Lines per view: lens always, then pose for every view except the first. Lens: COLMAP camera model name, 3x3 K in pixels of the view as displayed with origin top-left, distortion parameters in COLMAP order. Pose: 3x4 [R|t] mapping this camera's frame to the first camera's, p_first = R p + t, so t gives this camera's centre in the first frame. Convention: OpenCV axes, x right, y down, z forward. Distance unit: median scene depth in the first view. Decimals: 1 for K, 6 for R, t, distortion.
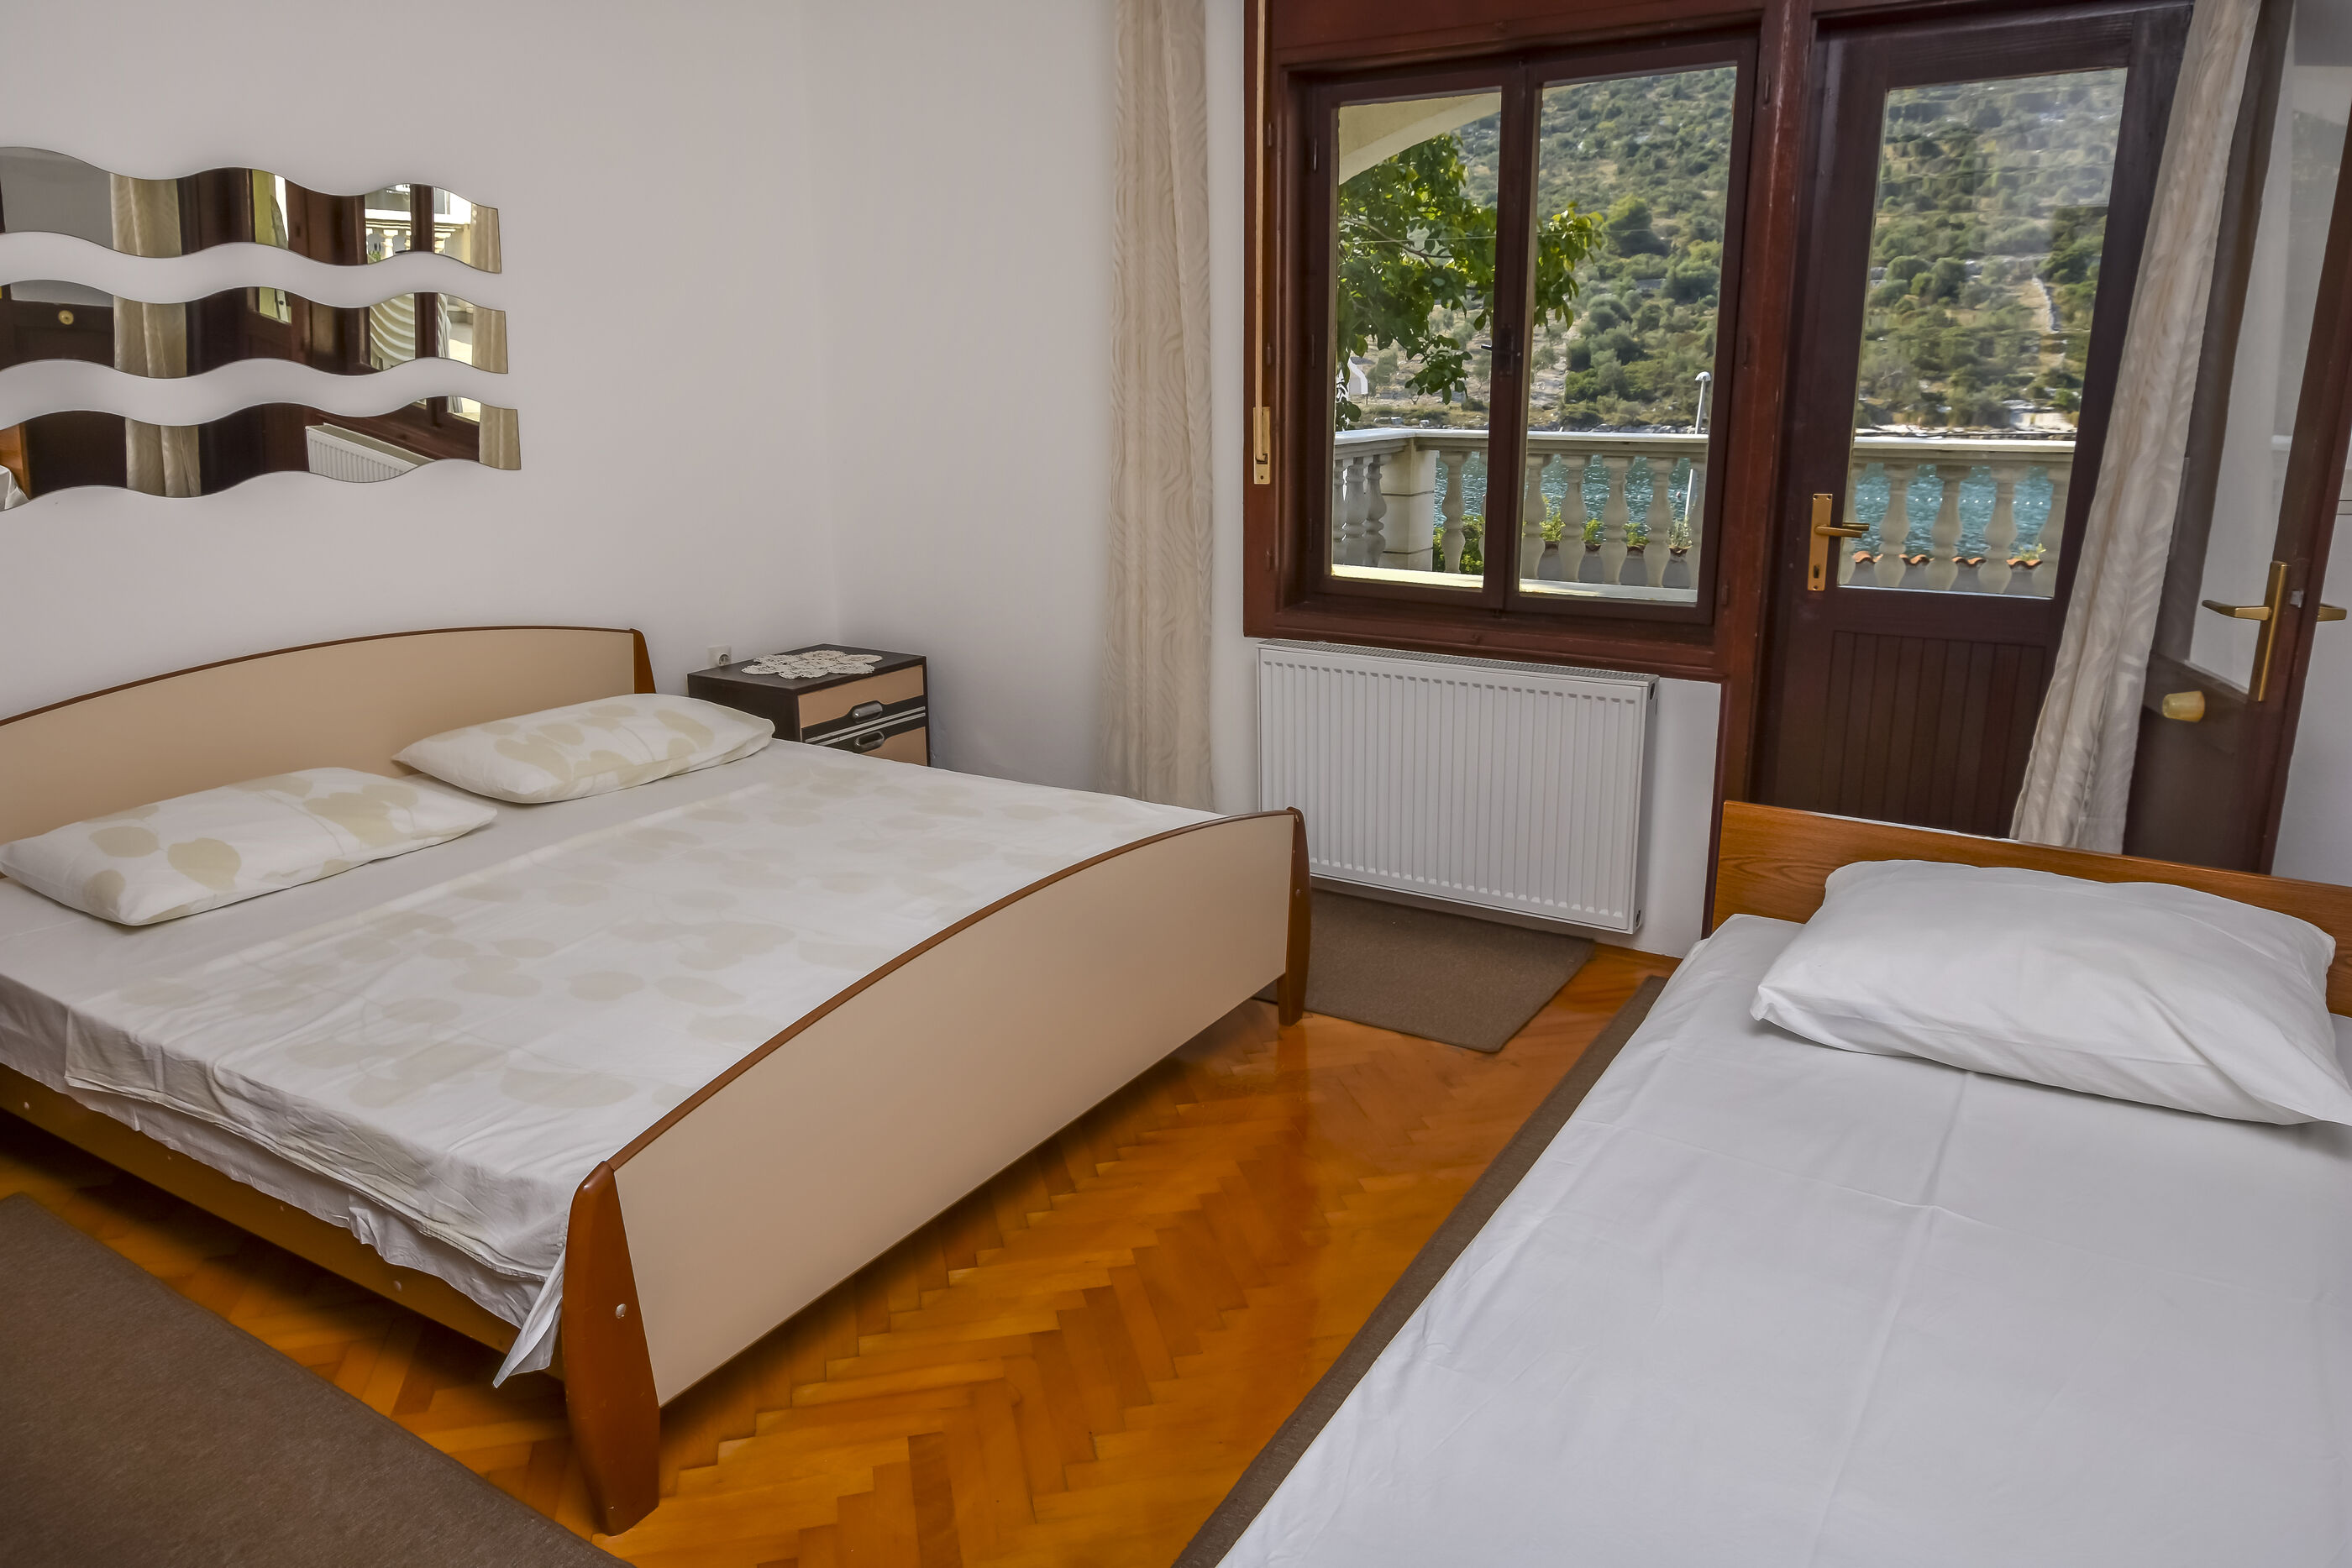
lens RADIAL K [[1560.3, 0, 1143.3], [0, 1560.3, 779.0], [0, 0, 1]] dist [-0.006508, 0.019984]
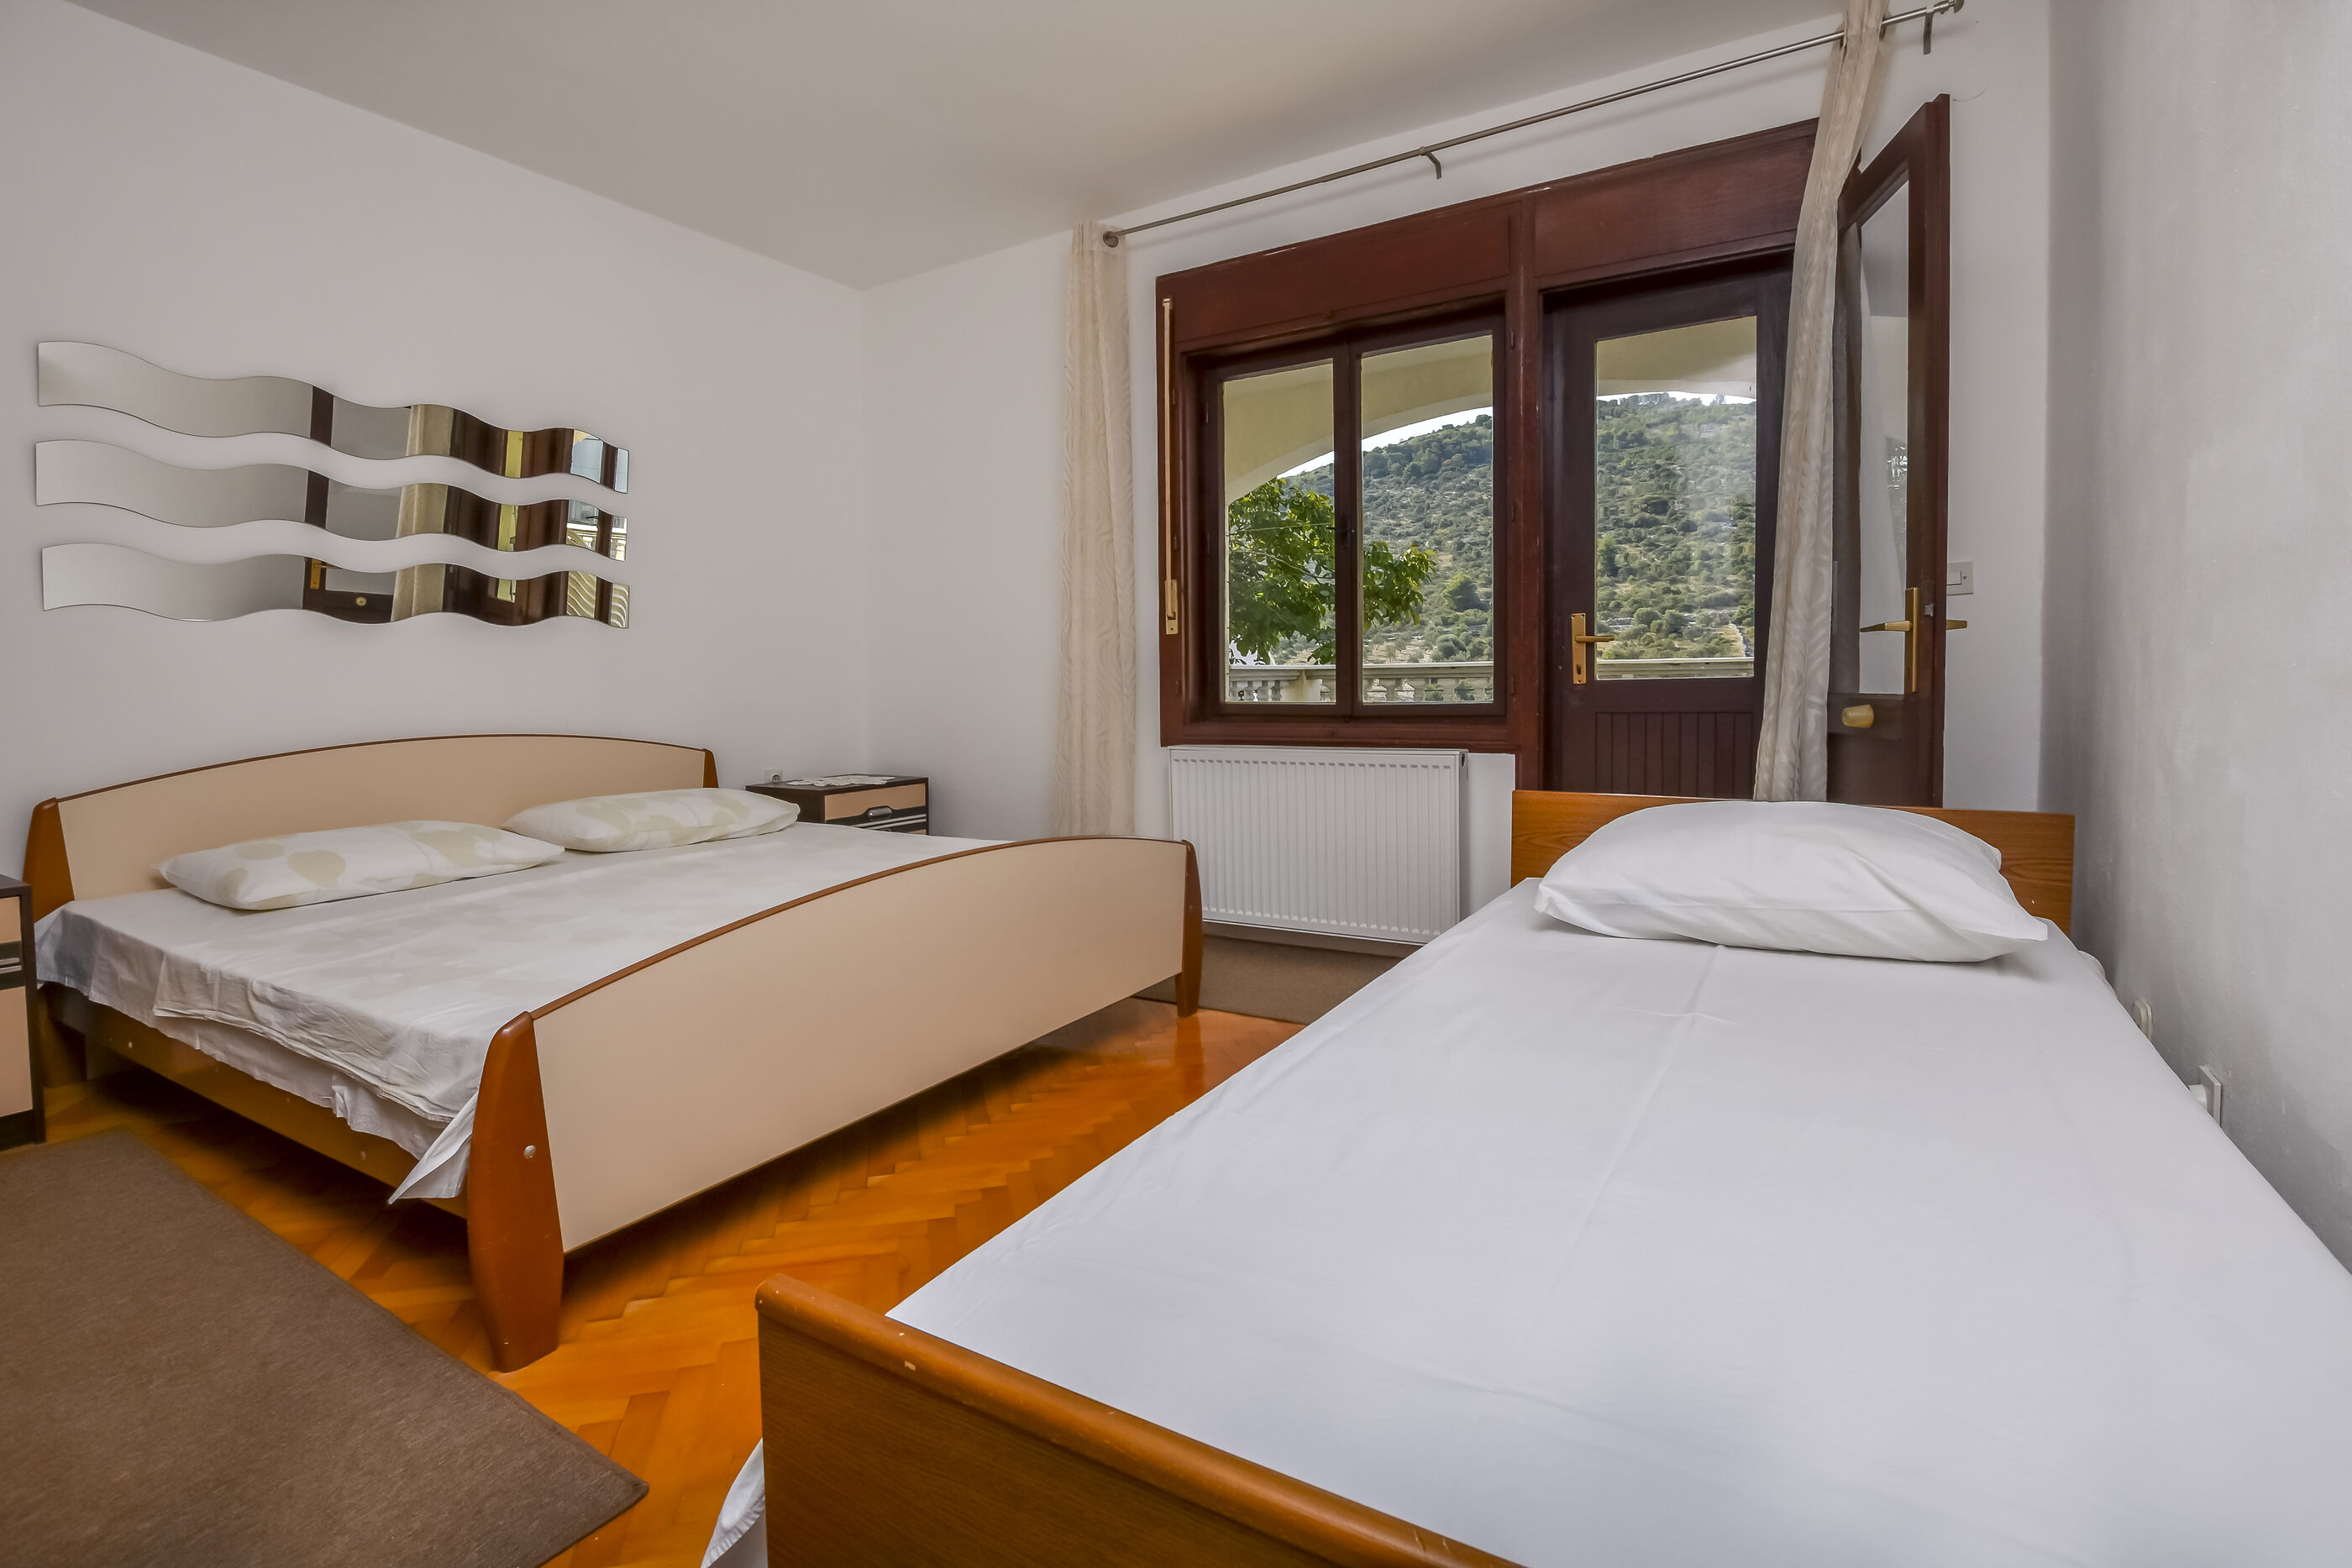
lens RADIAL K [[1095.1, 0, 1150.9], [0, 1095.1, 757.5], [0, 0, 1]] dist [-0.025717, 0.000241]
pose [[0.999946, -0.005688, 0.008646, 0.056673], [0.007312, 0.979502, -0.201301, 0.124808], [-0.007323, 0.201353, 0.979491, 0.103504]]
